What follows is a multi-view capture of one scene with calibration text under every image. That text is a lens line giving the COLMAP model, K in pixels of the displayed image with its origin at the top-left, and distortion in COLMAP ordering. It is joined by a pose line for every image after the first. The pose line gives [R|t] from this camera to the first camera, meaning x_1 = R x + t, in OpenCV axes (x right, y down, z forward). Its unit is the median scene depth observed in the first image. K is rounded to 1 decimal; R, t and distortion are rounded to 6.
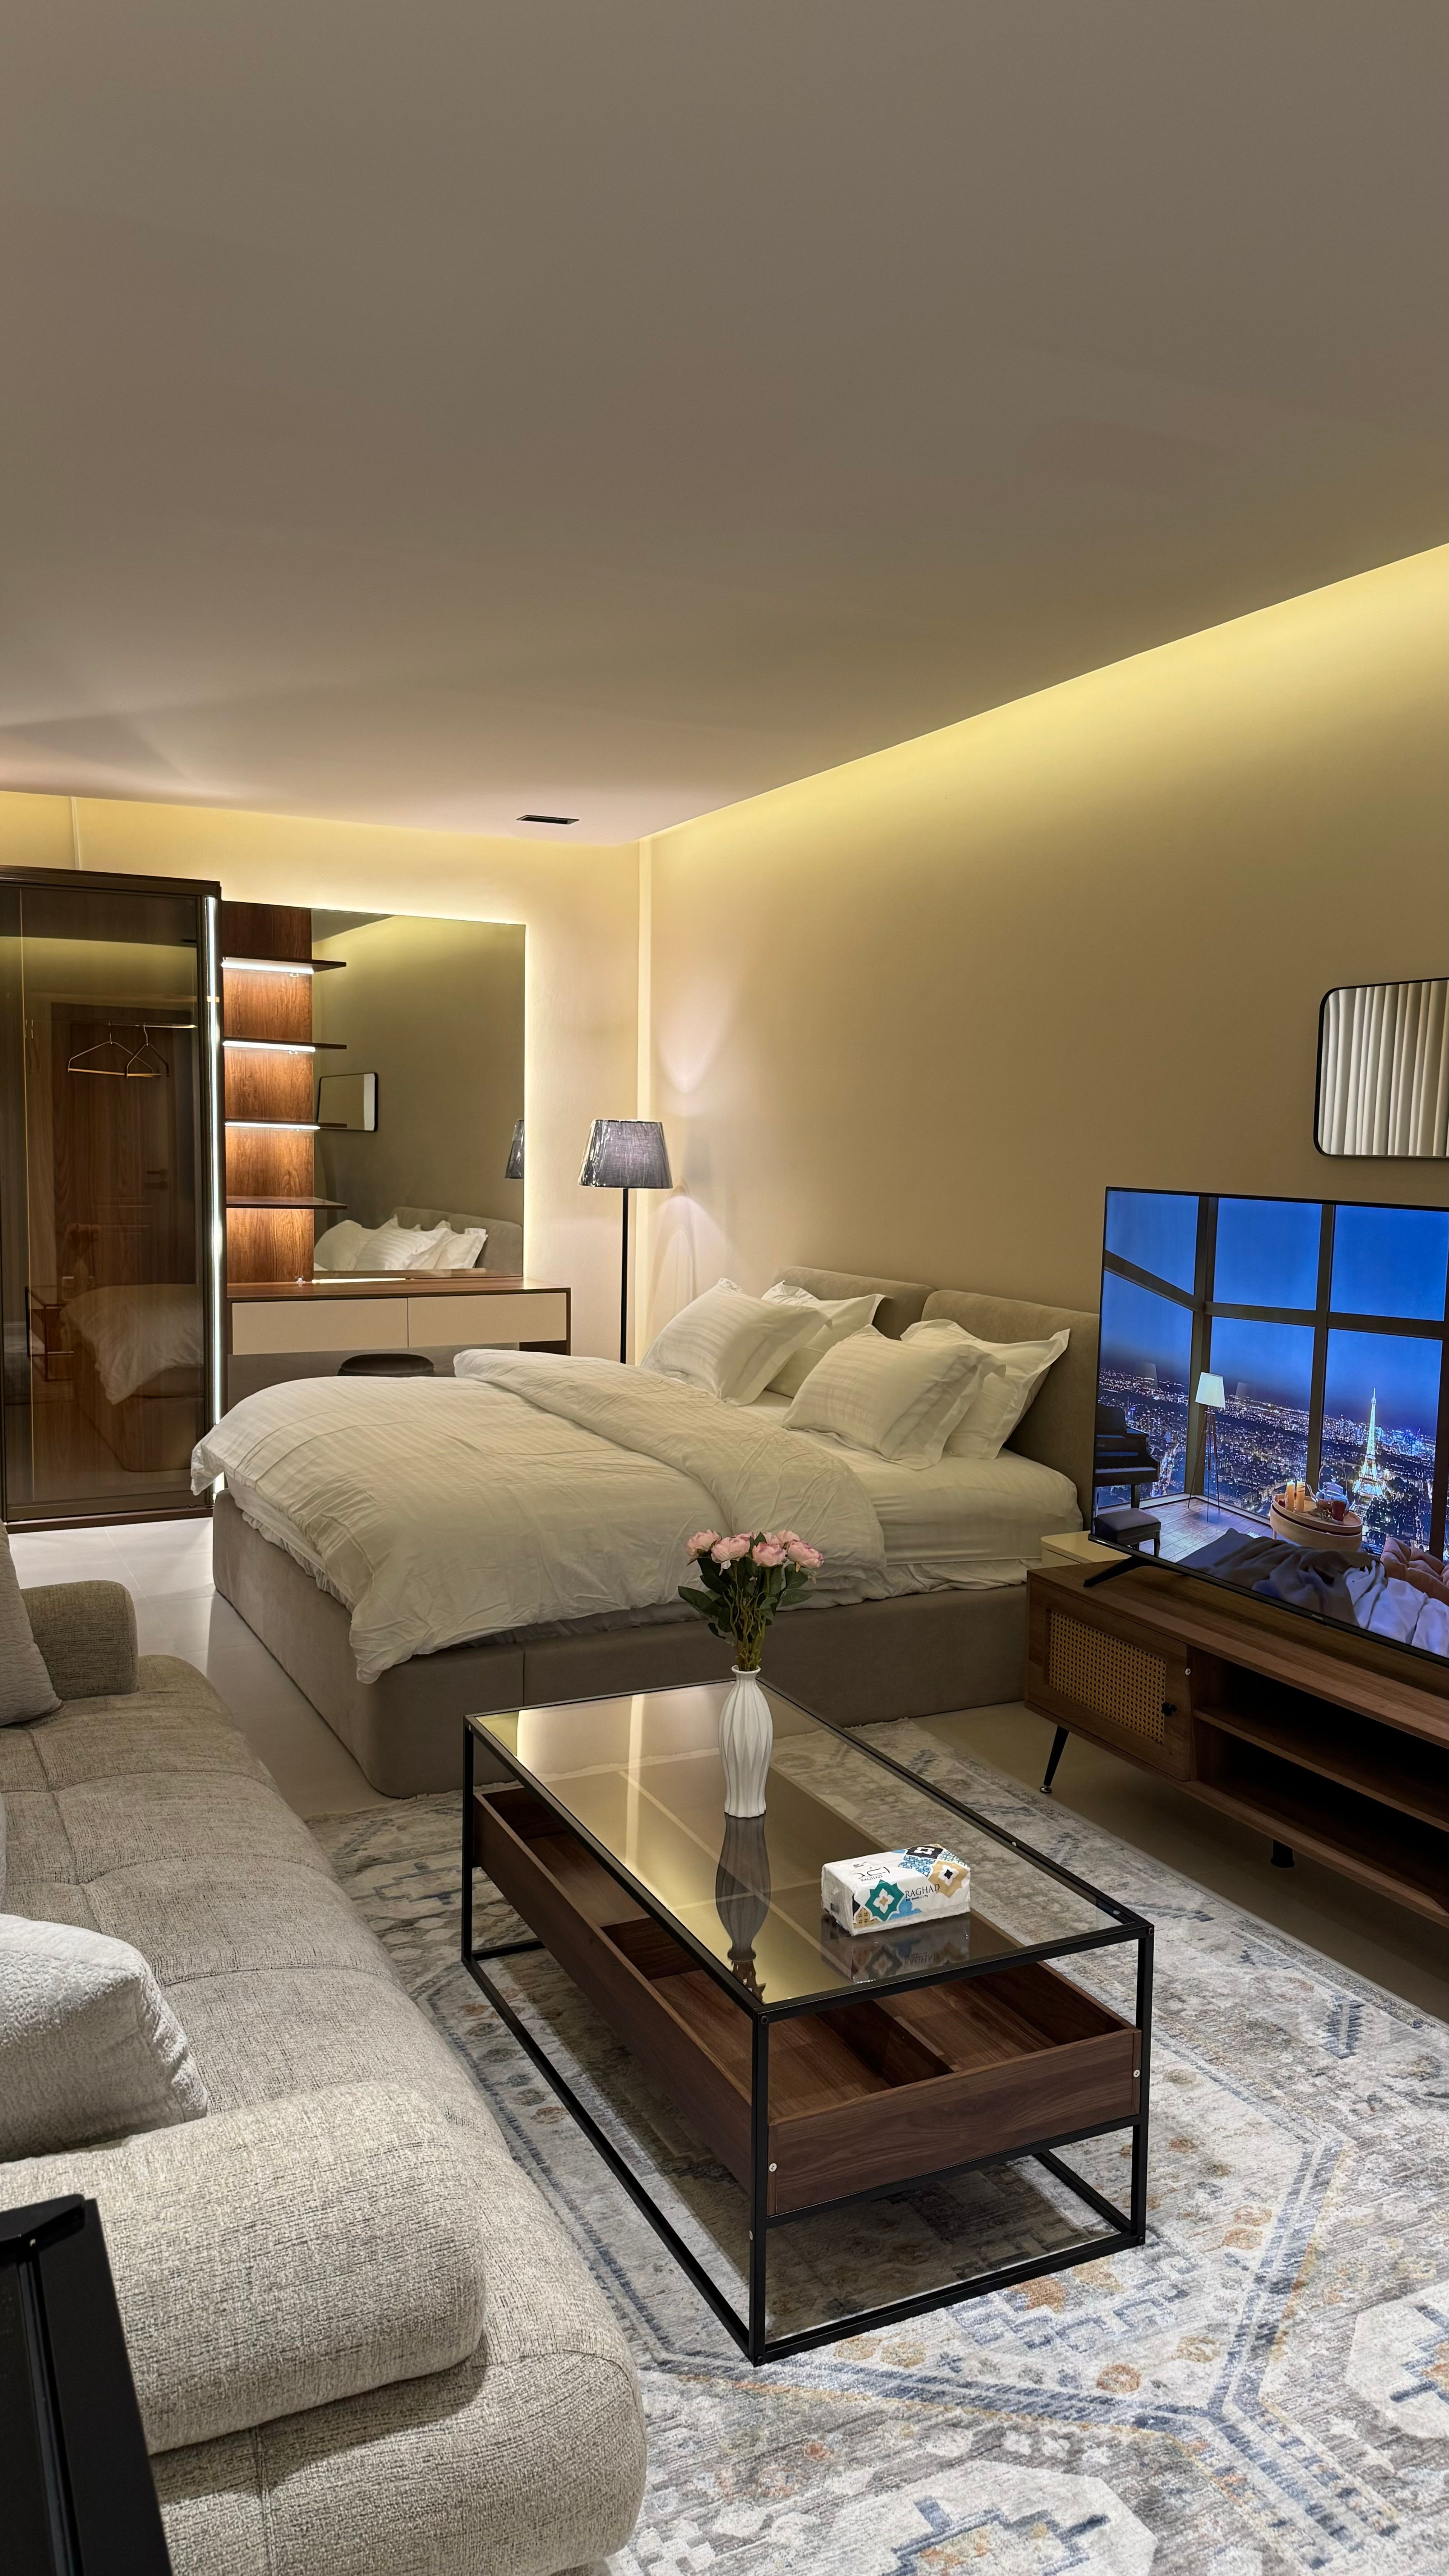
lens RADIAL K [[1801.8, 0, 724.2], [0, 1801.8, 1297.5], [0, 0, 1]] dist [0.200670, -0.438494]
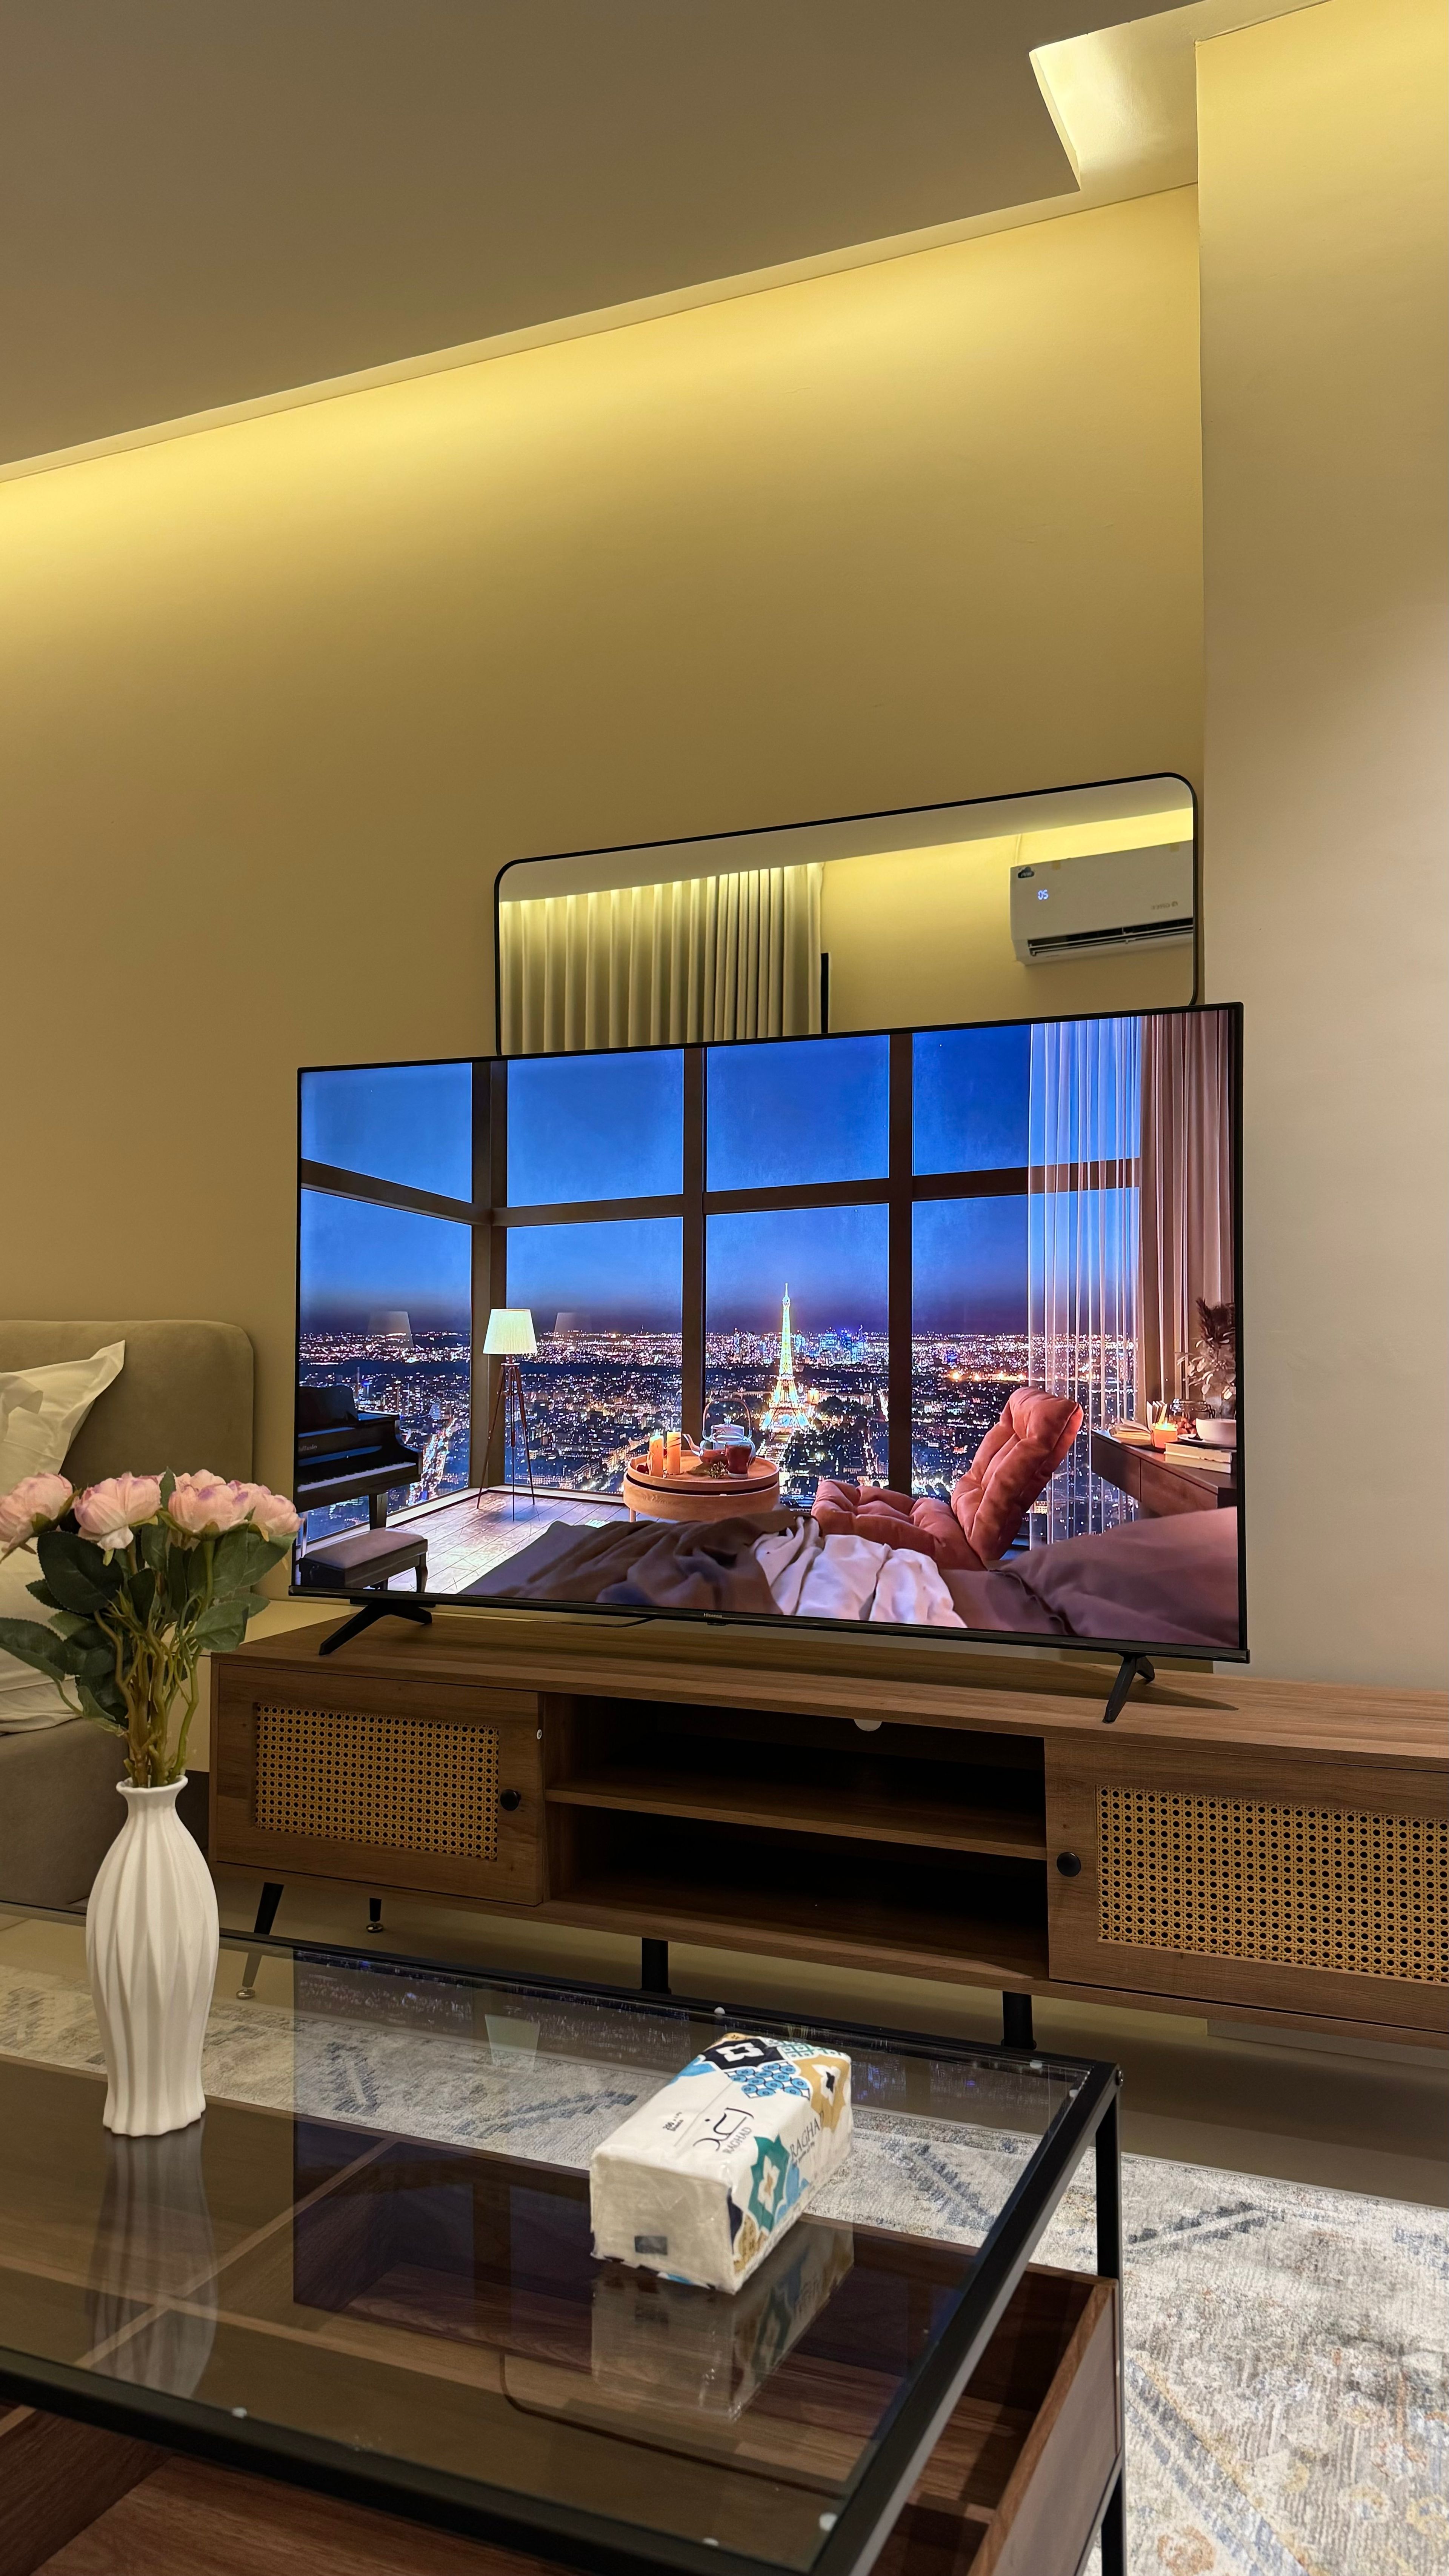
lens RADIAL K [[1801.8, 0, 724.2], [0, 1801.8, 1297.5], [0, 0, 1]] dist [0.200670, -0.438494]
pose [[0.758255, -0.008564, 0.651902, -0.131359], [0.078938, 0.993763, -0.078761, 0.102904], [-0.647162, 0.111181, 0.754202, 0.433077]]
